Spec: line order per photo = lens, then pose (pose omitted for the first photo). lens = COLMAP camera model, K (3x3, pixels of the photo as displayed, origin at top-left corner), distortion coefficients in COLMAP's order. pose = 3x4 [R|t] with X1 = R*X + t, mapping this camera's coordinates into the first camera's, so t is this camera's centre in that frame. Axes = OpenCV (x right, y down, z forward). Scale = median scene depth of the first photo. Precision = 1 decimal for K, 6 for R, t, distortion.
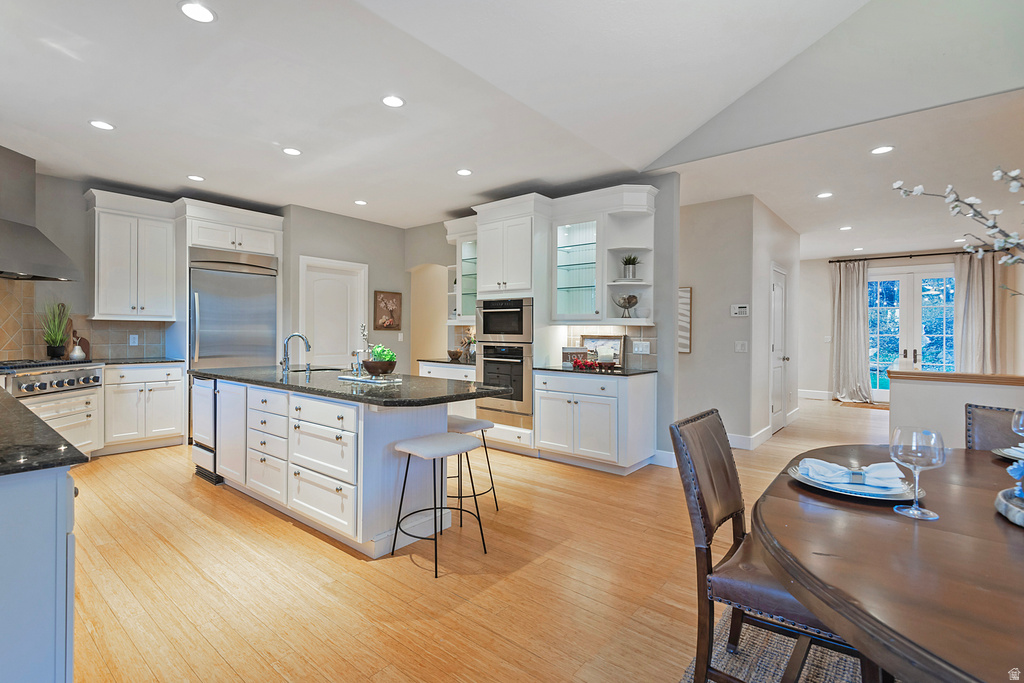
lens RADIAL K [[474.5, 0, 534.1], [0, 474.5, 321.1], [0, 0, 1]] dist [0.022690, -0.004565]
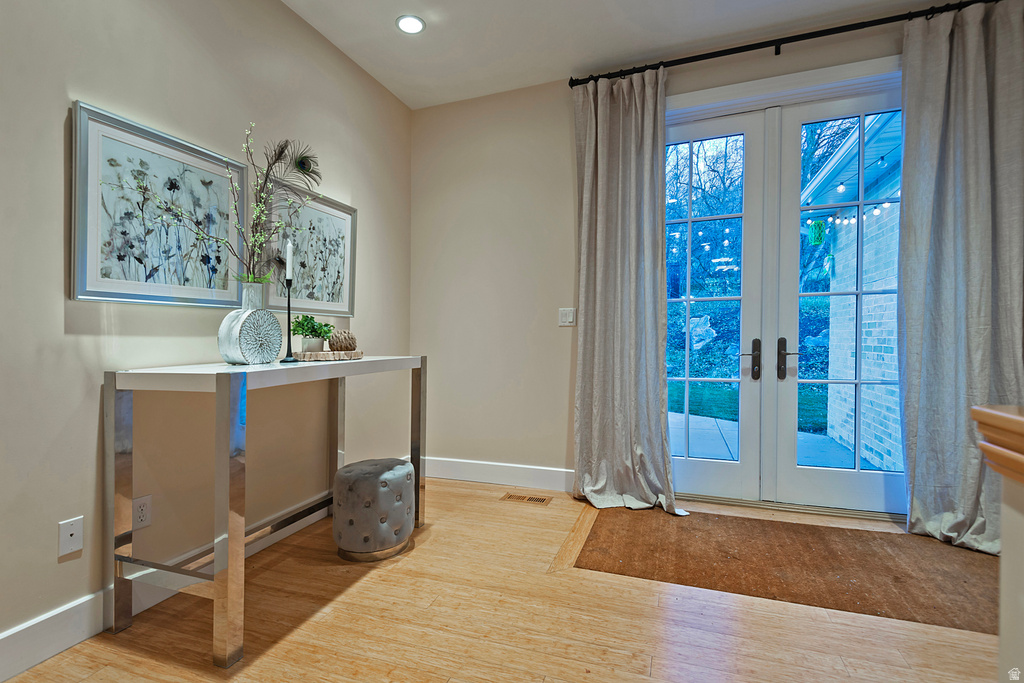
lens RADIAL K [[474.5, 0, 518.3], [0, 474.5, 341.3], [0, 0, 1]] dist [0.022690, -0.004565]
pose [[0.945197, -0.015305, 0.326143, 0.487598], [0.002998, 0.999265, 0.038206, 0.045858], [-0.326488, -0.035135, 0.944548, 0.713336]]
